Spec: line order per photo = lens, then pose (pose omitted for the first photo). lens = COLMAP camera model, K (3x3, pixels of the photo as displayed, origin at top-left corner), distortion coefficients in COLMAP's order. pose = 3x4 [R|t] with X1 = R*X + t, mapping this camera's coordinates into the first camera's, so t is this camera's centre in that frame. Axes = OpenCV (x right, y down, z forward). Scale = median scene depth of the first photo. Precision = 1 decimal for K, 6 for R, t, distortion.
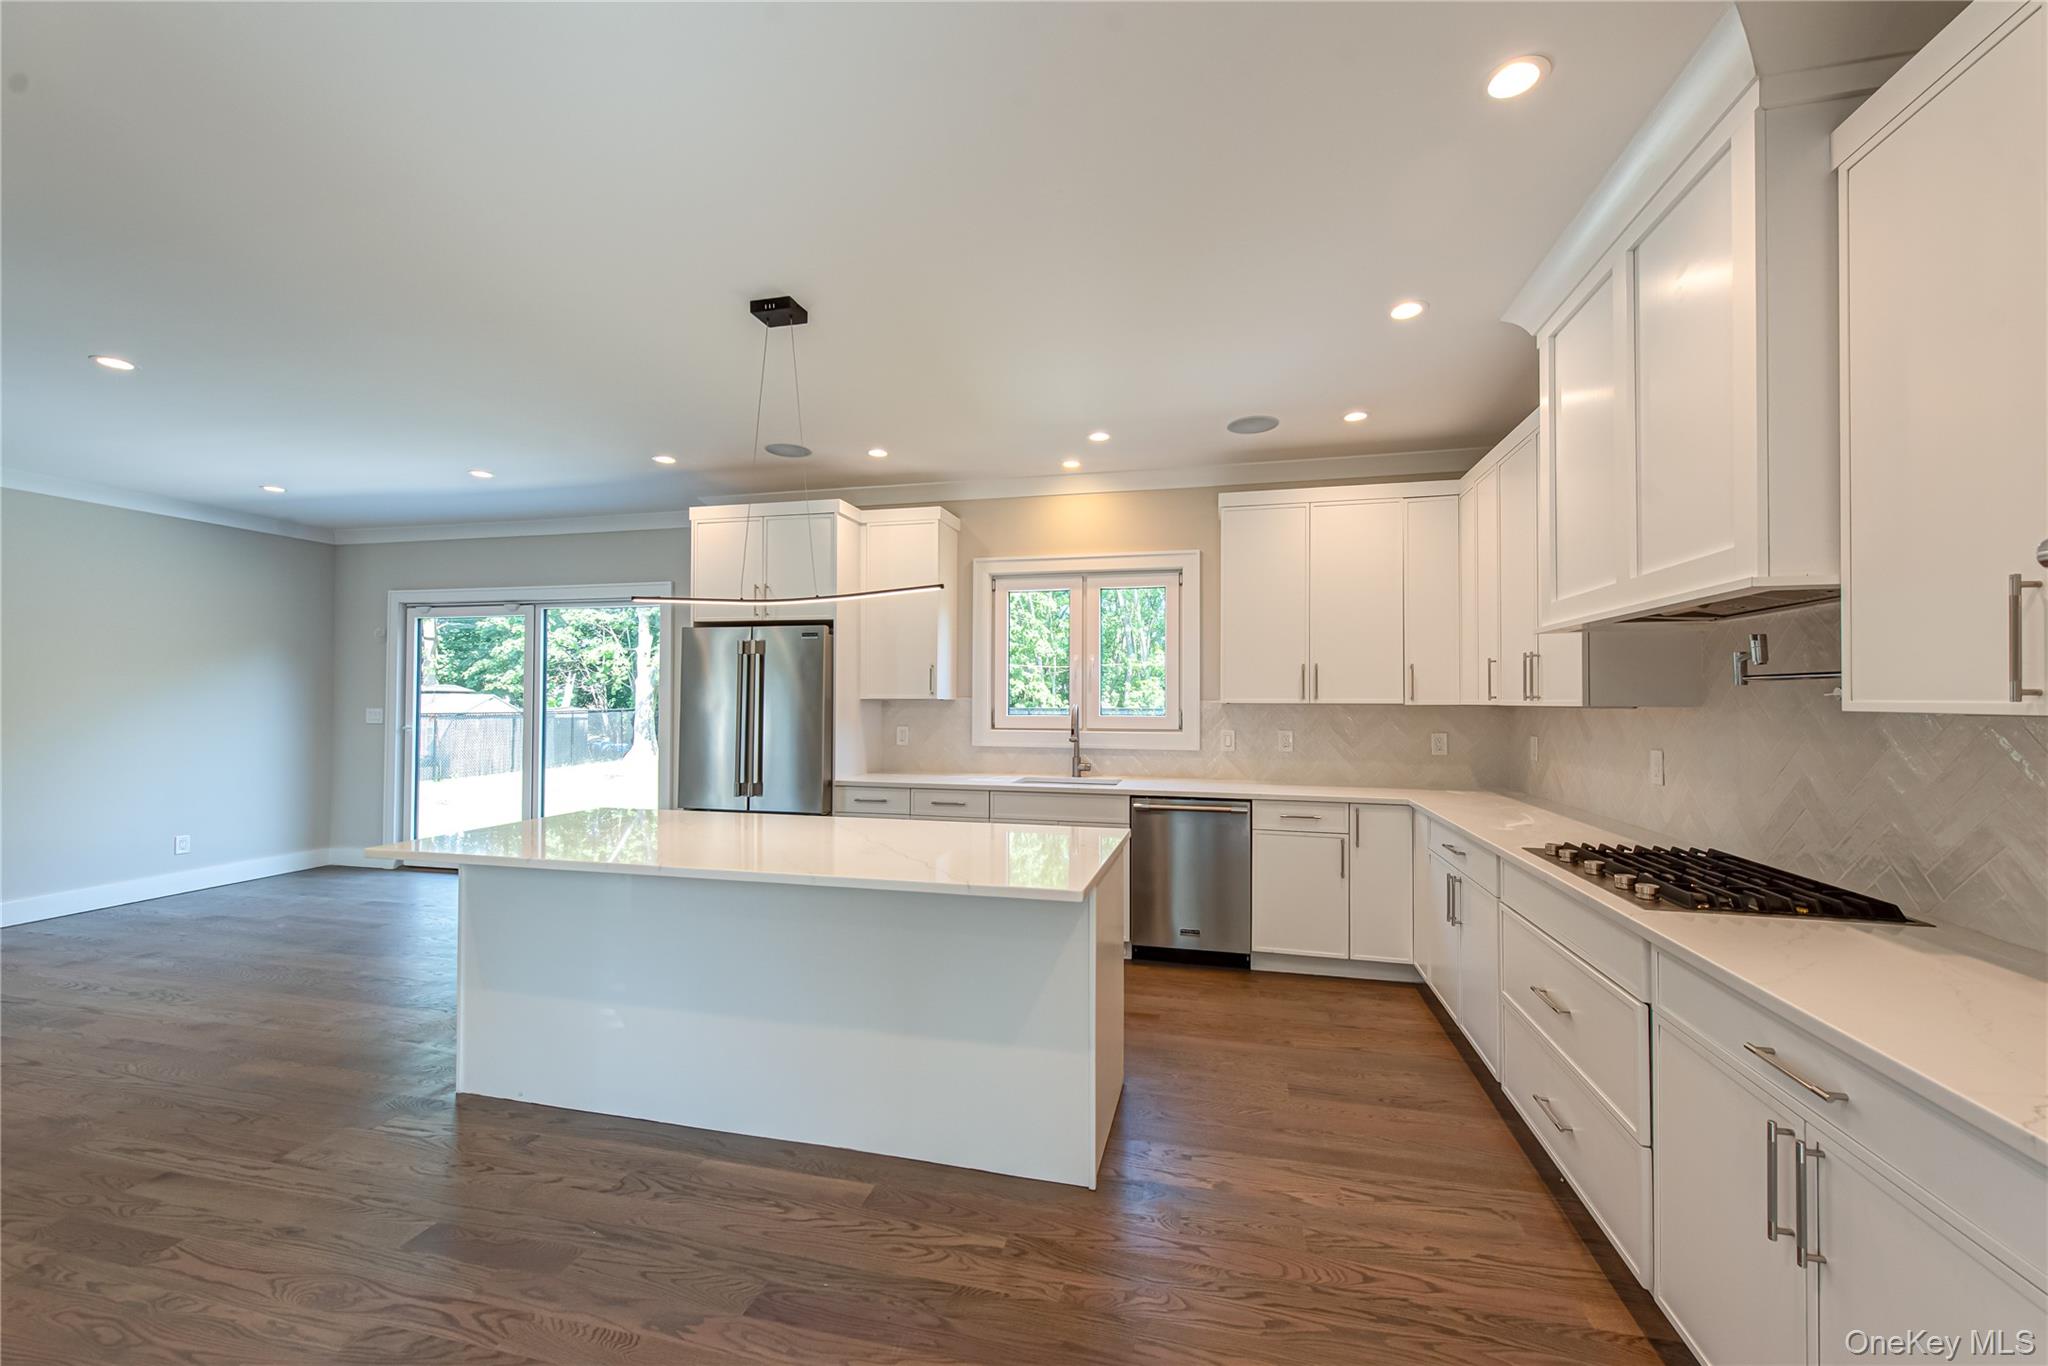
lens RADIAL K [[795.3, 0, 1033.4], [0, 795.3, 689.8], [0, 0, 1]] dist [0.013918, -0.004375]
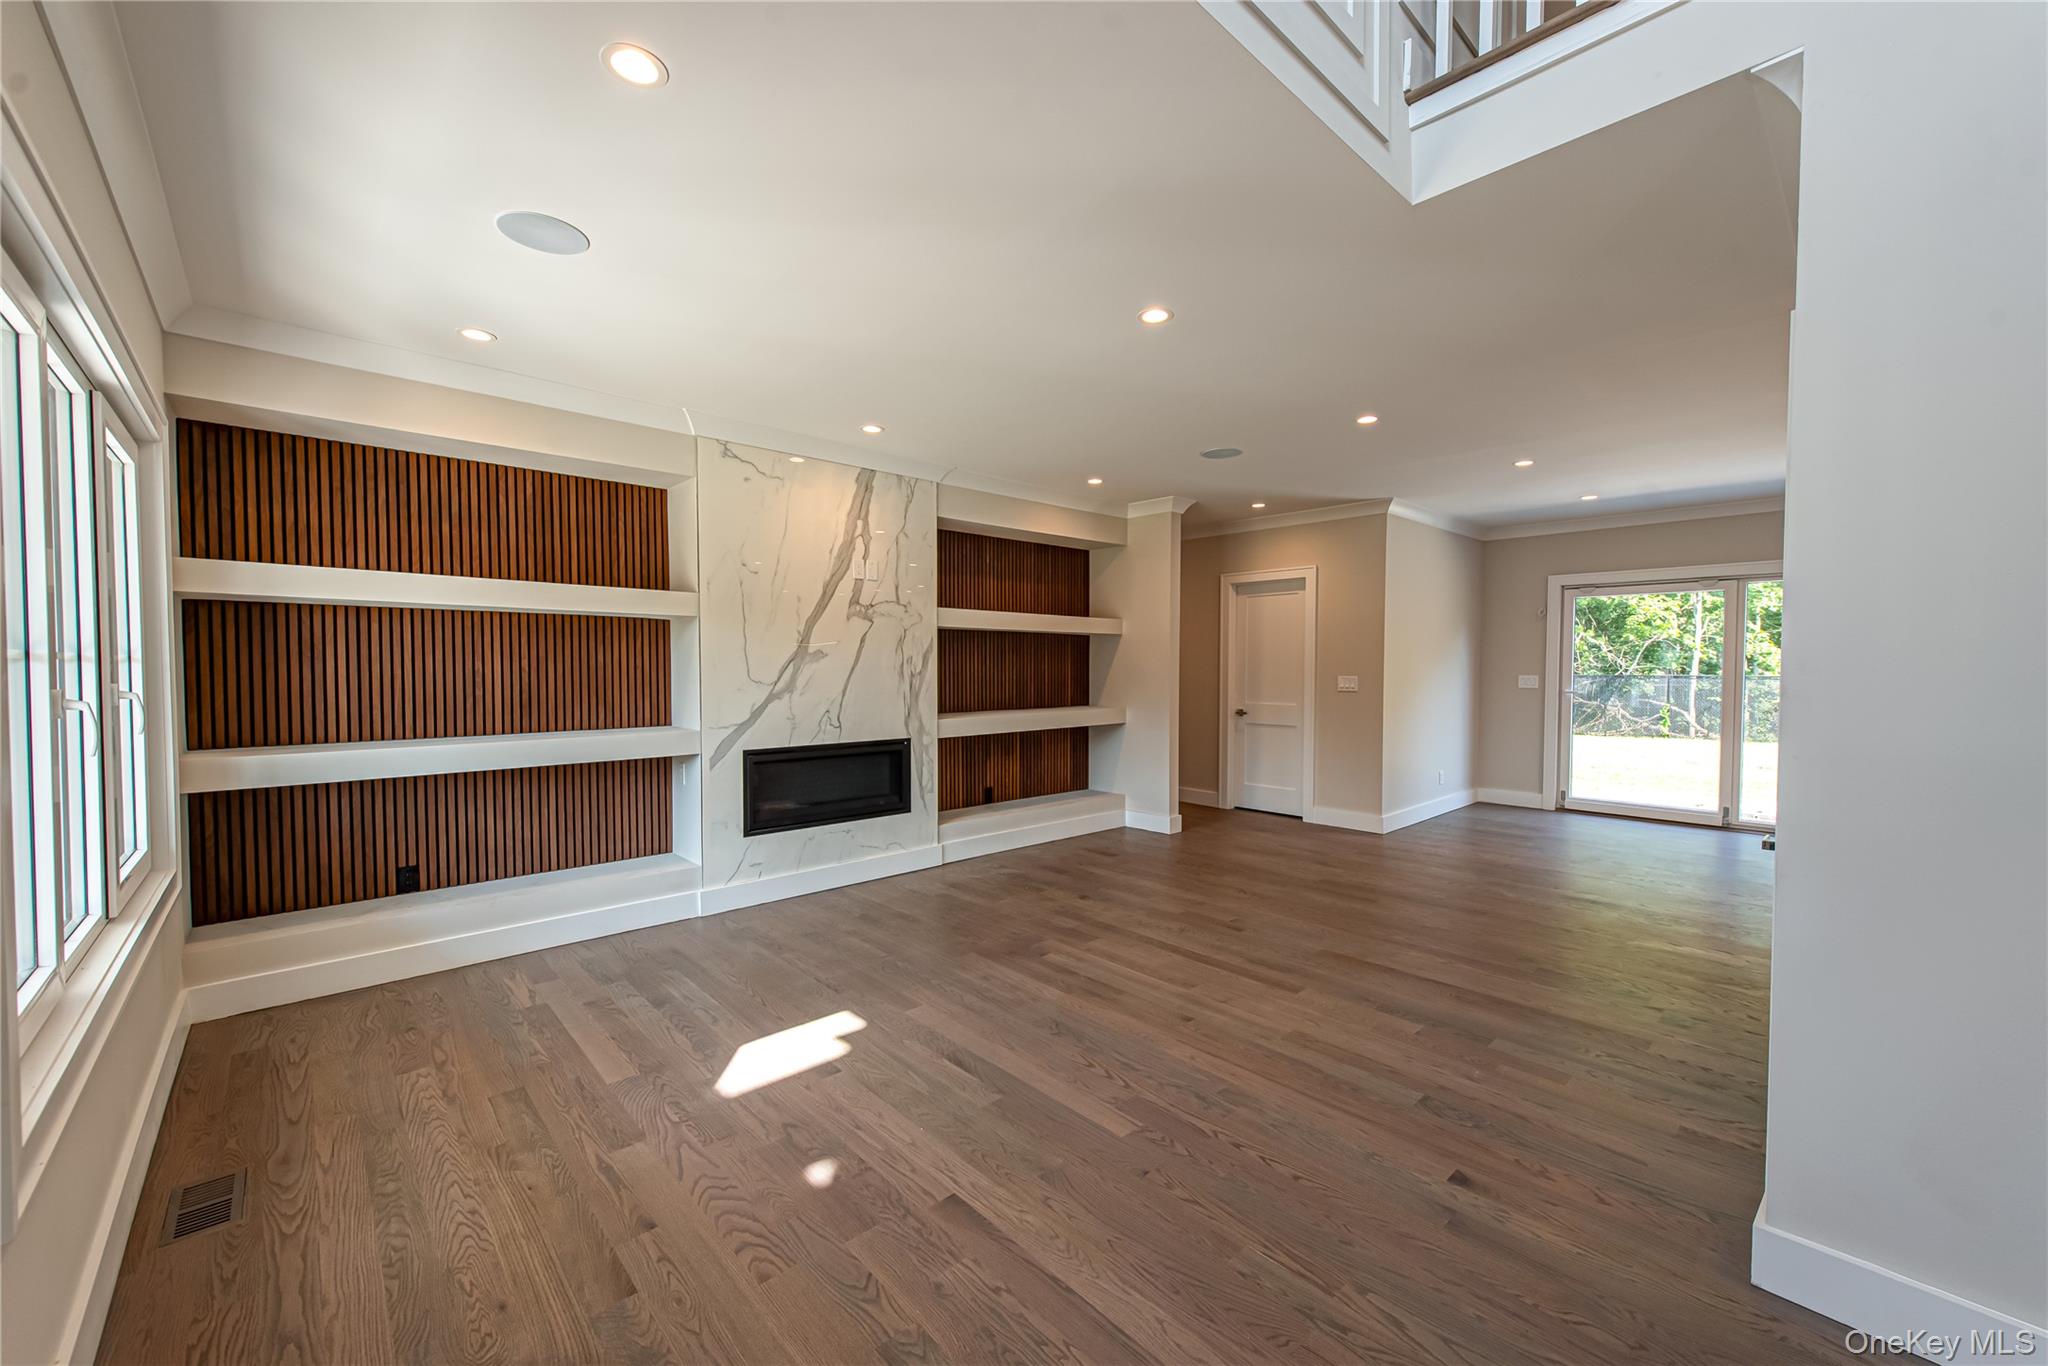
lens RADIAL K [[795.3, 0, 1033.4], [0, 795.3, 689.8], [0, 0, 1]] dist [0.013918, -0.004375]
pose [[0.832171, 0.015851, -0.554293, -1.118469], [0.007495, 0.999179, 0.039825, -0.011828], [0.554469, -0.037296, 0.831369, -0.579984]]
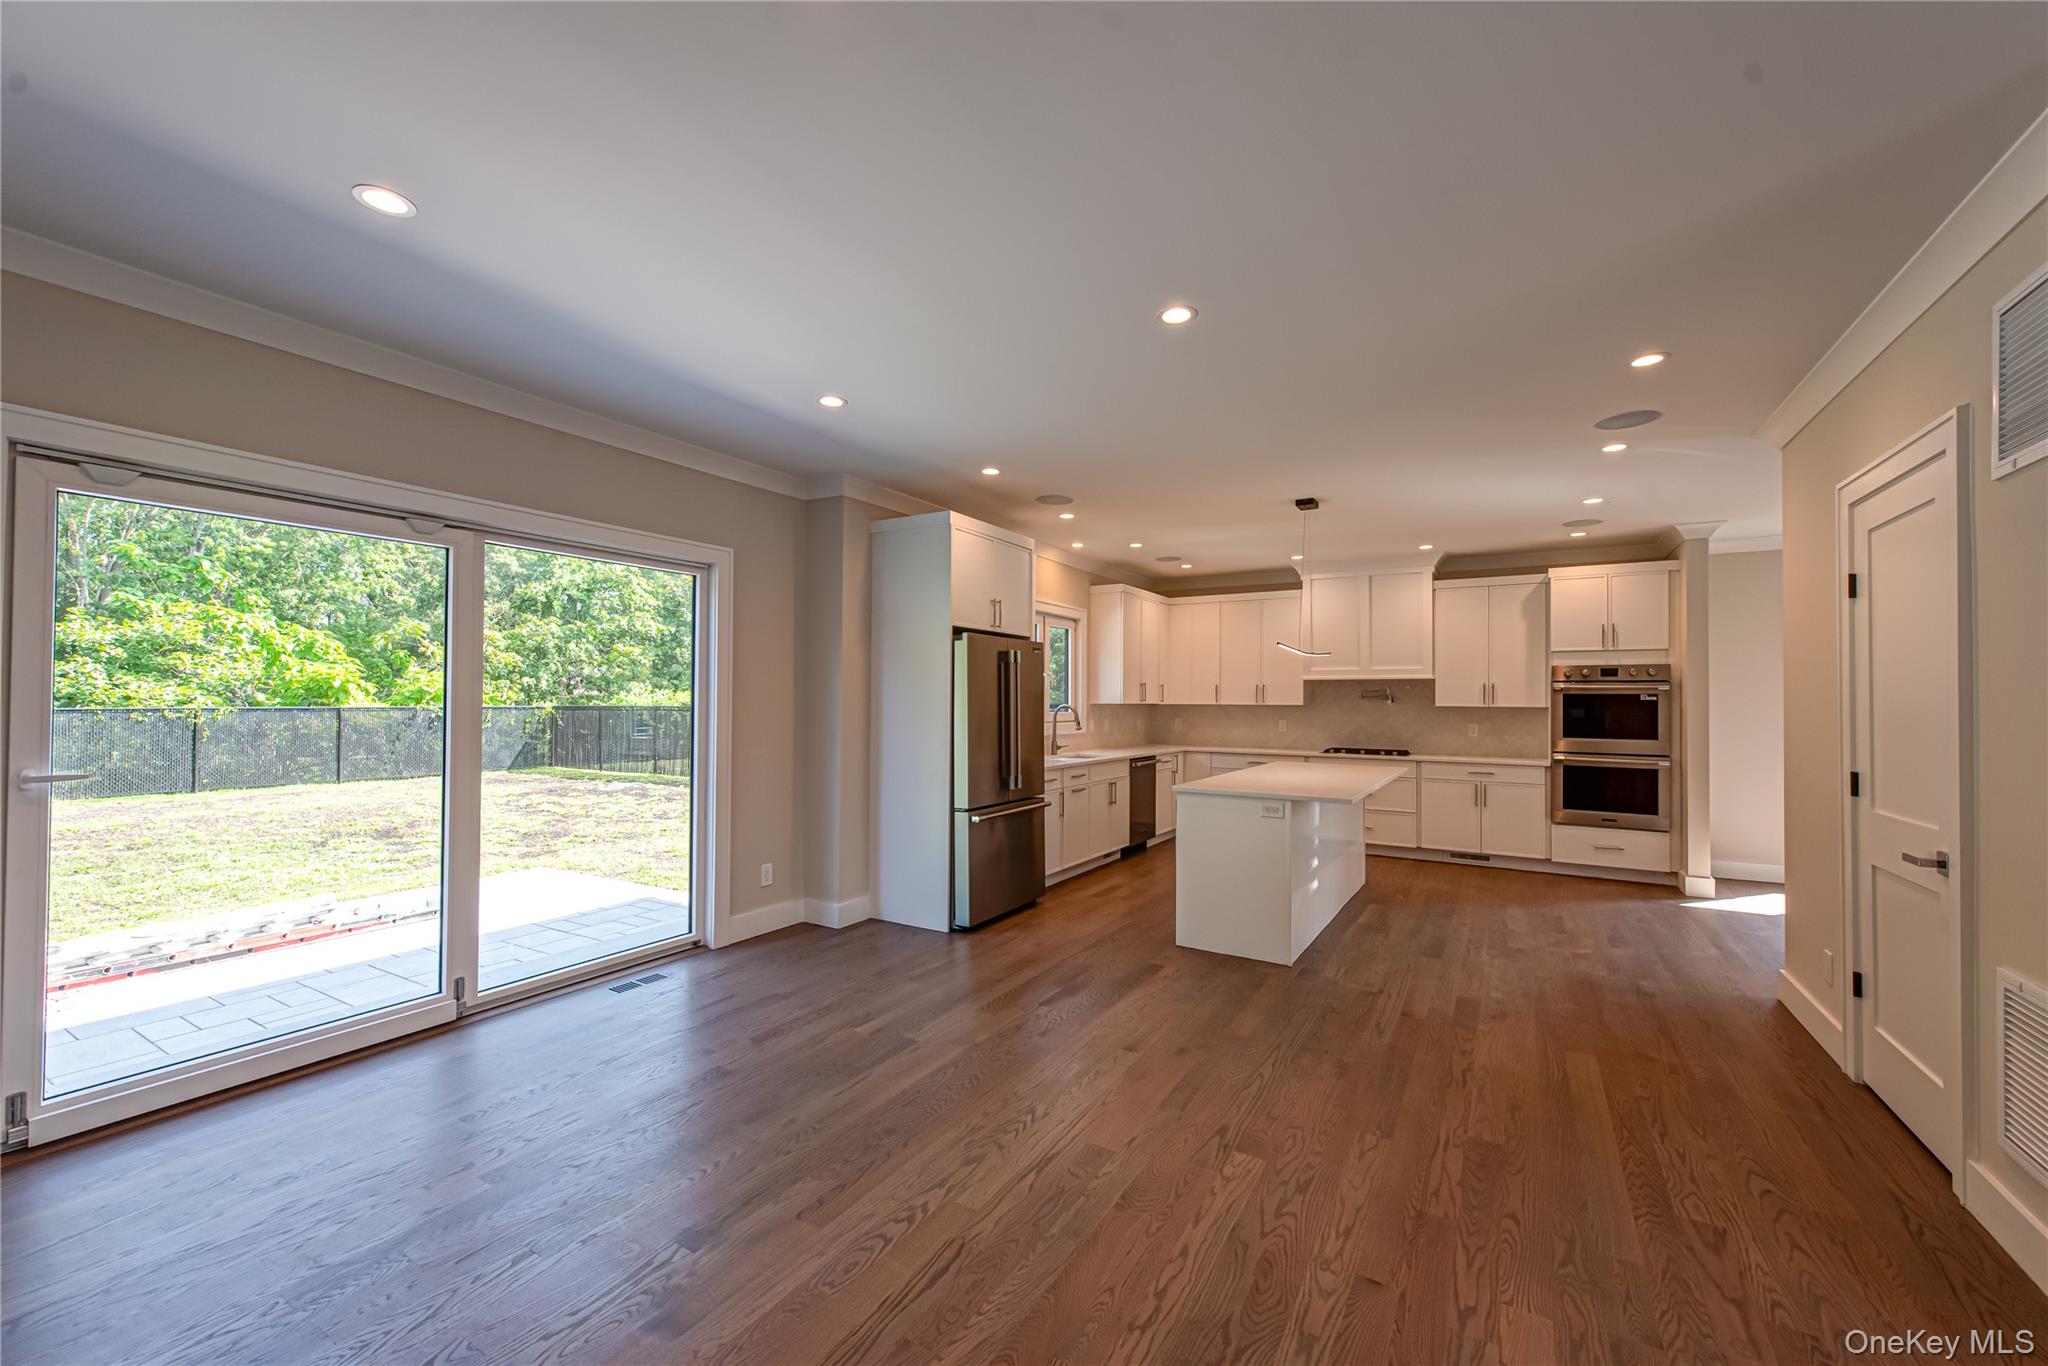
lens RADIAL K [[793.2, 0, 1034.8], [0, 793.2, 690.5], [0, 0, 1]] dist [0.014095, -0.004805]
pose [[0.300492, 0.011211, 0.953718, -1.427683], [-0.017008, 0.999835, -0.006395, 0.001700], [-0.953633, -0.014299, 0.300634, 0.634347]]
